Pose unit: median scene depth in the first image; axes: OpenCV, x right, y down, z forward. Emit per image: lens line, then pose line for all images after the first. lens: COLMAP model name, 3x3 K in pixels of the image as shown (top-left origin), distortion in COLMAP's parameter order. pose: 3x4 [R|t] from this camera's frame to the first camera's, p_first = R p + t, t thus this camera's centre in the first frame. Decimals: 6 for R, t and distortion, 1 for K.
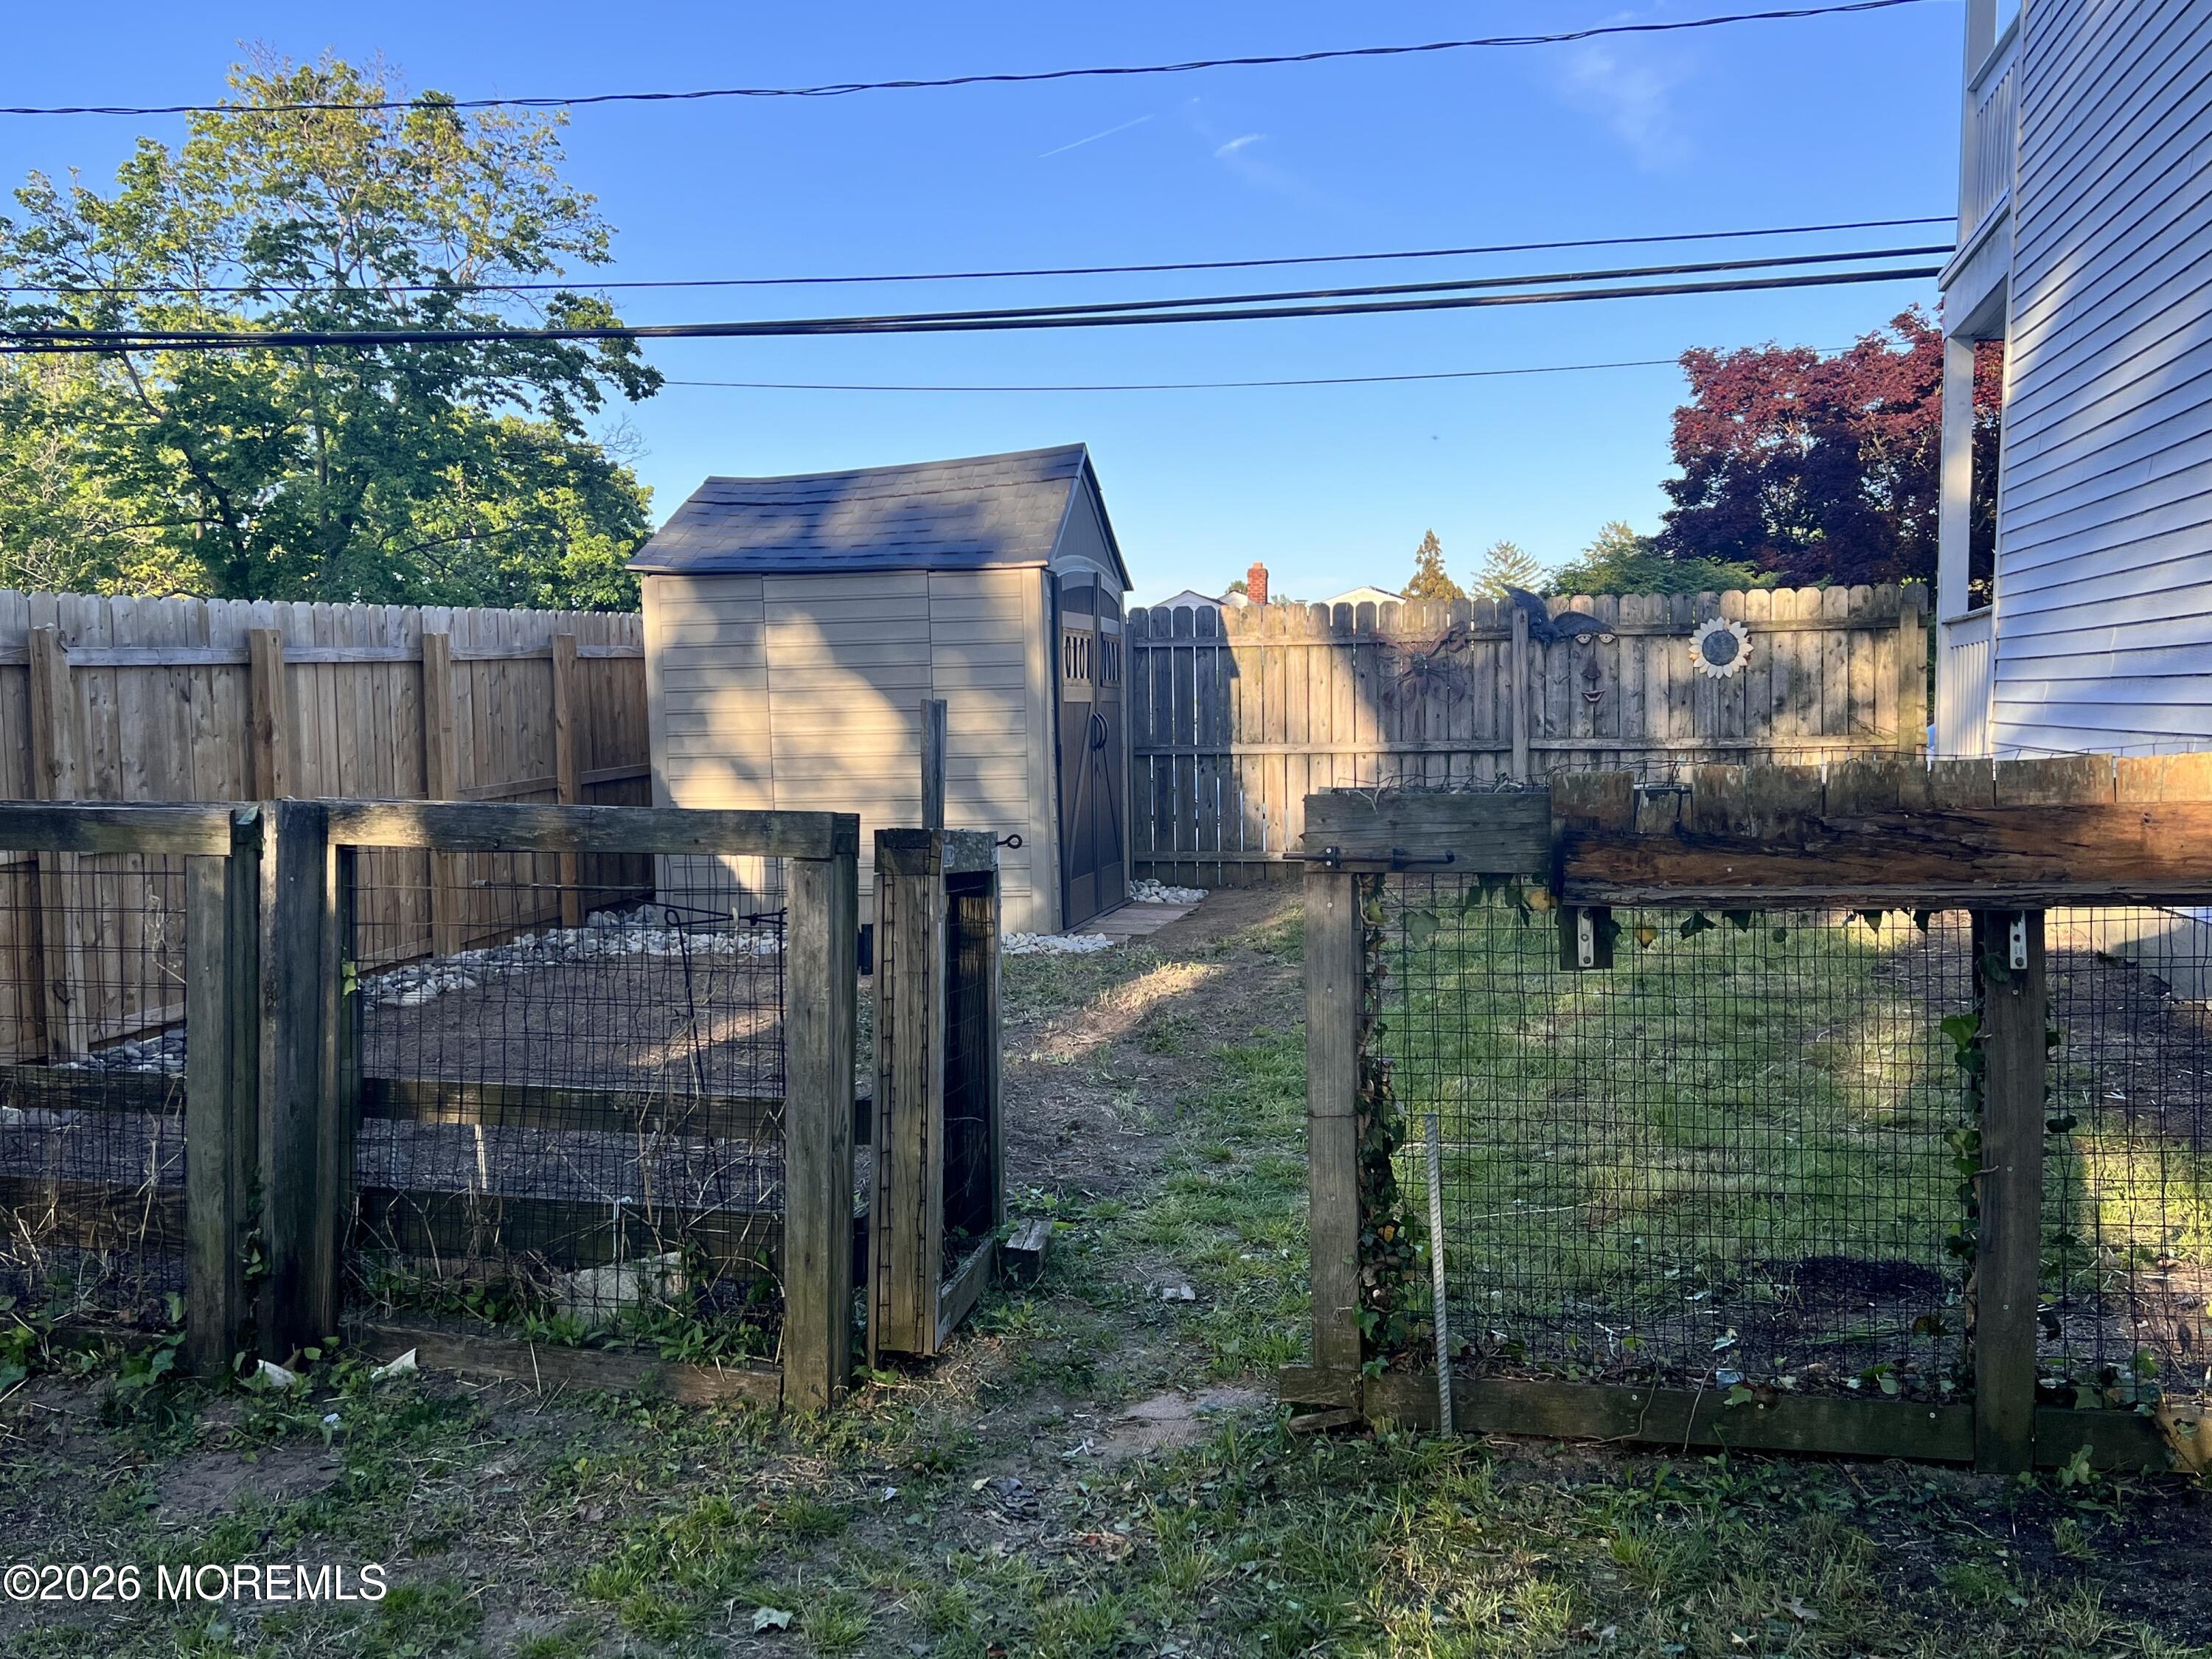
lens RADIAL K [[1970.9, 0, 1099.8], [0, 1970.9, 827.6], [0, 0, 1]] dist [0.044250, -0.107463]
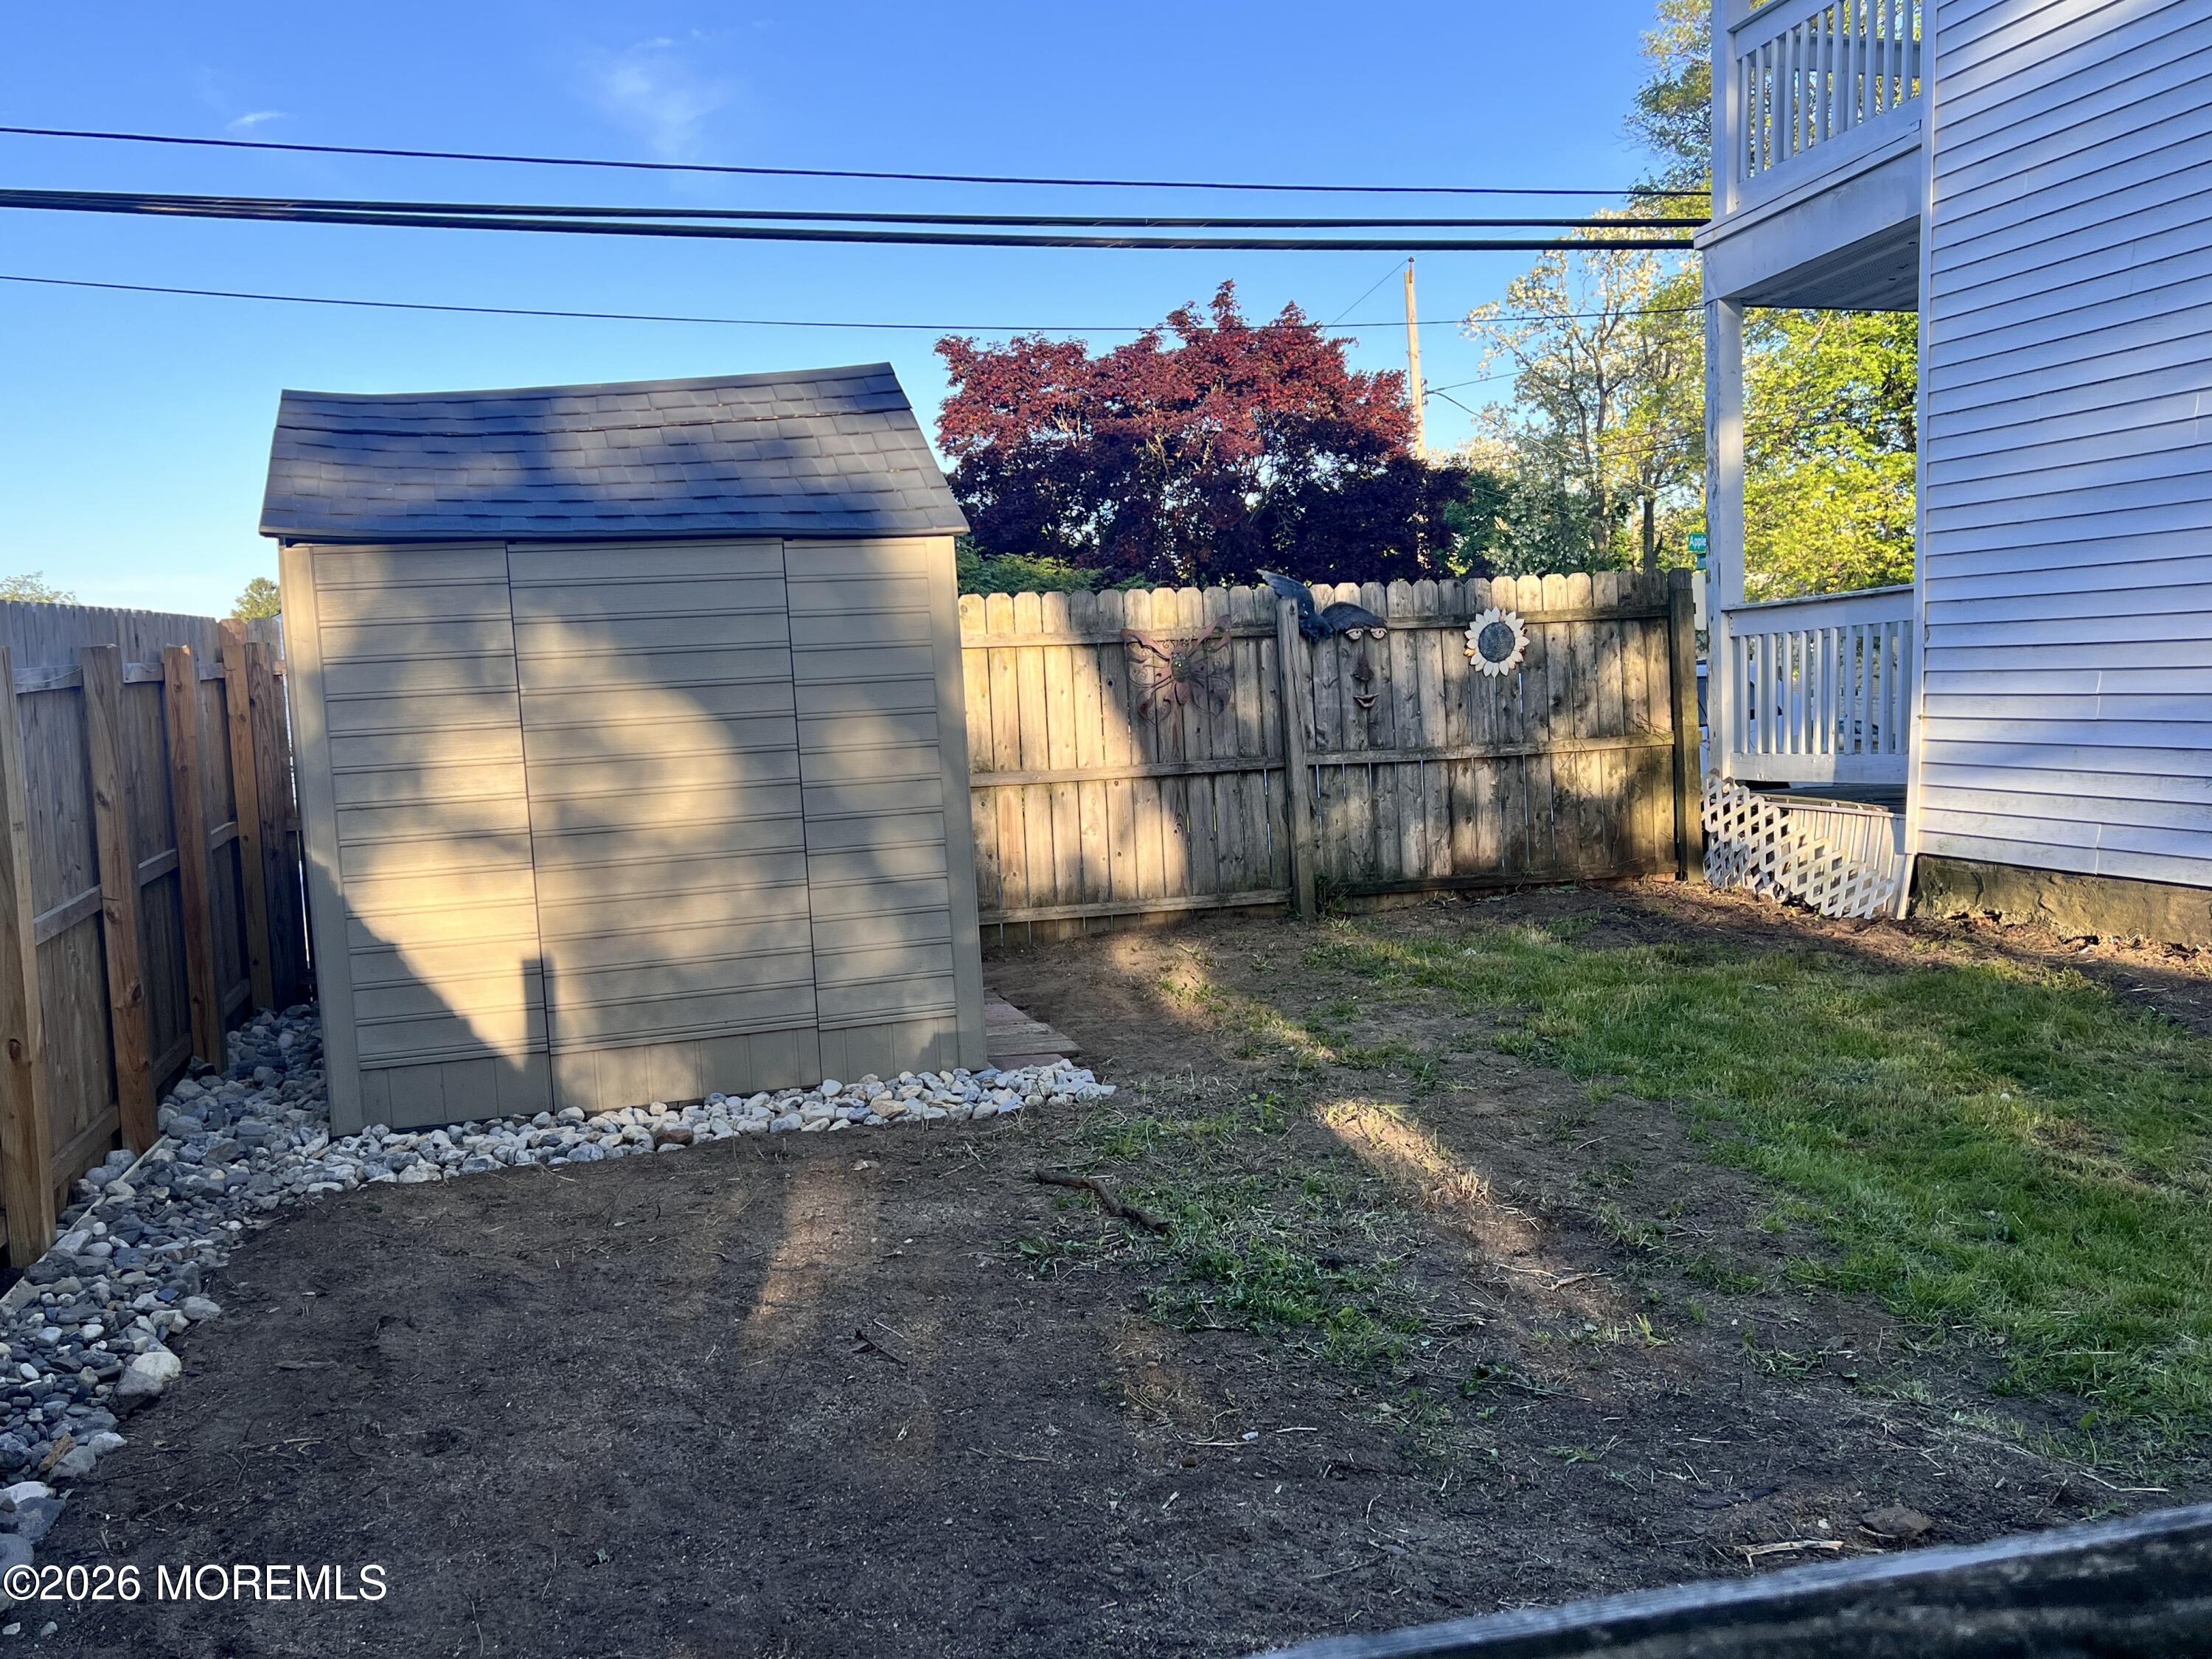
lens RADIAL K [[1970.9, 0, 1109.0], [0, 1970.9, 834.8], [0, 0, 1]] dist [0.044250, -0.107463]
pose [[0.881428, -0.059568, 0.468547, -0.251788], [0.058407, 0.998148, 0.017023, -0.029964], [-0.468693, 0.012362, 0.883275, 0.302907]]
